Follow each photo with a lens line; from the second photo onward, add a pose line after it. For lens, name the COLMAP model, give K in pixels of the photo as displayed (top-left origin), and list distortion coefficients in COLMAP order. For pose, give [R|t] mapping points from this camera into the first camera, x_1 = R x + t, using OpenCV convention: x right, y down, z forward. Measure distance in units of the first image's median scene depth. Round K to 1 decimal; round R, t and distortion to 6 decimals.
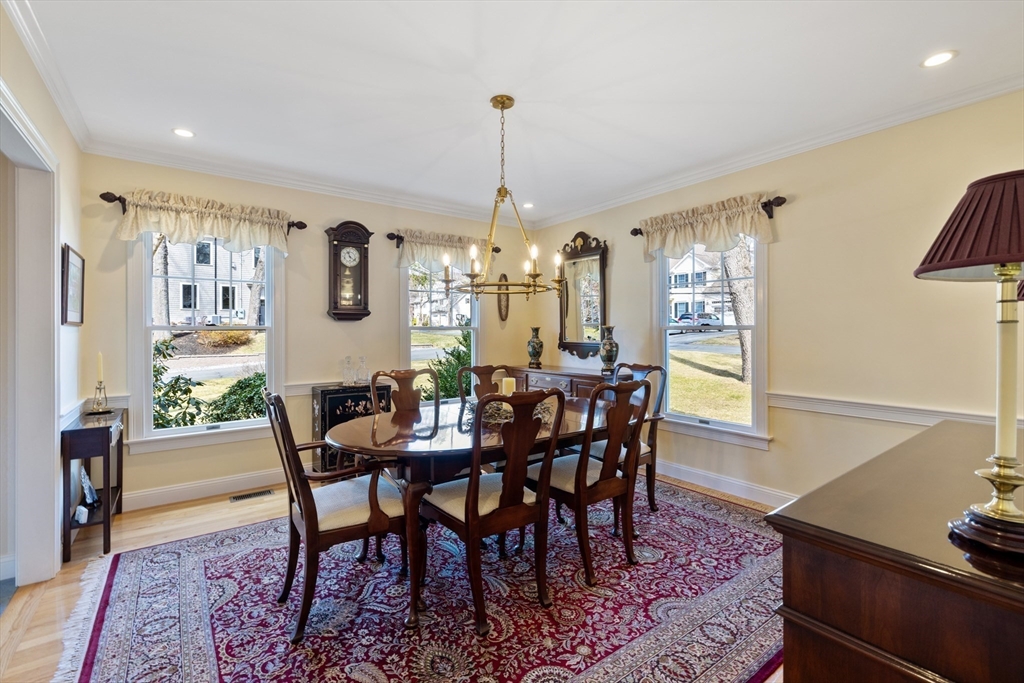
lens RADIAL K [[433.8, 0, 505.7], [0, 433.8, 333.3], [0, 0, 1]] dist [-0.000882, -0.000066]
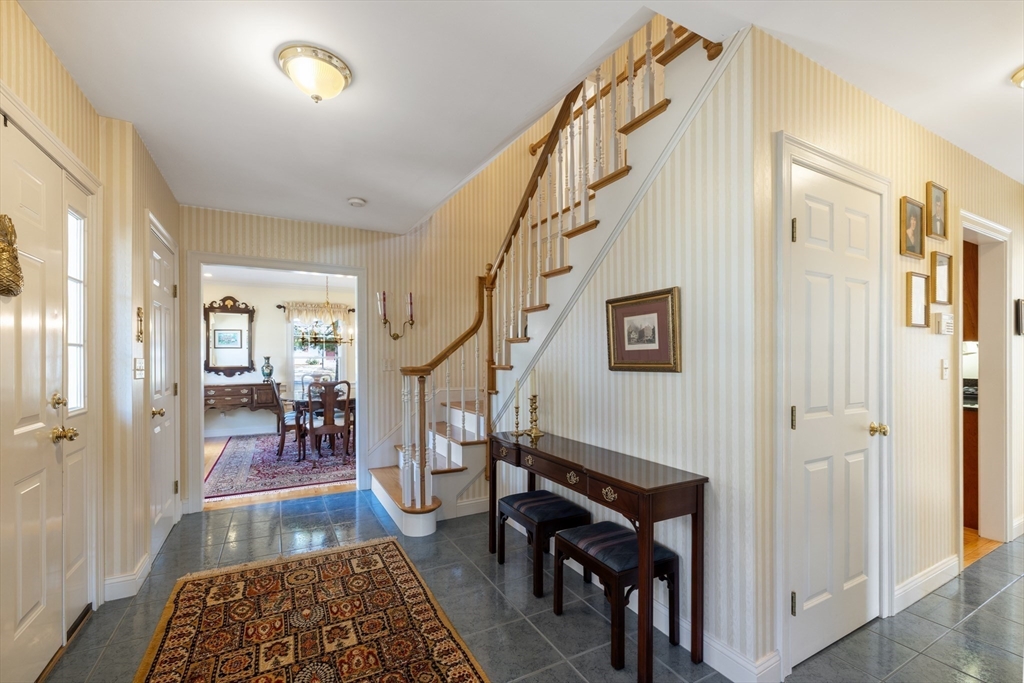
lens RADIAL K [[444.8, 0, 504.9], [0, 444.8, 330.2], [0, 0, 1]] dist [0.001266, -0.000081]
pose [[0.130101, 0.058407, 0.989779, -1.331679], [0.000947, 0.998256, -0.059032, -0.014707], [-0.991500, 0.008618, 0.129819, -0.205601]]
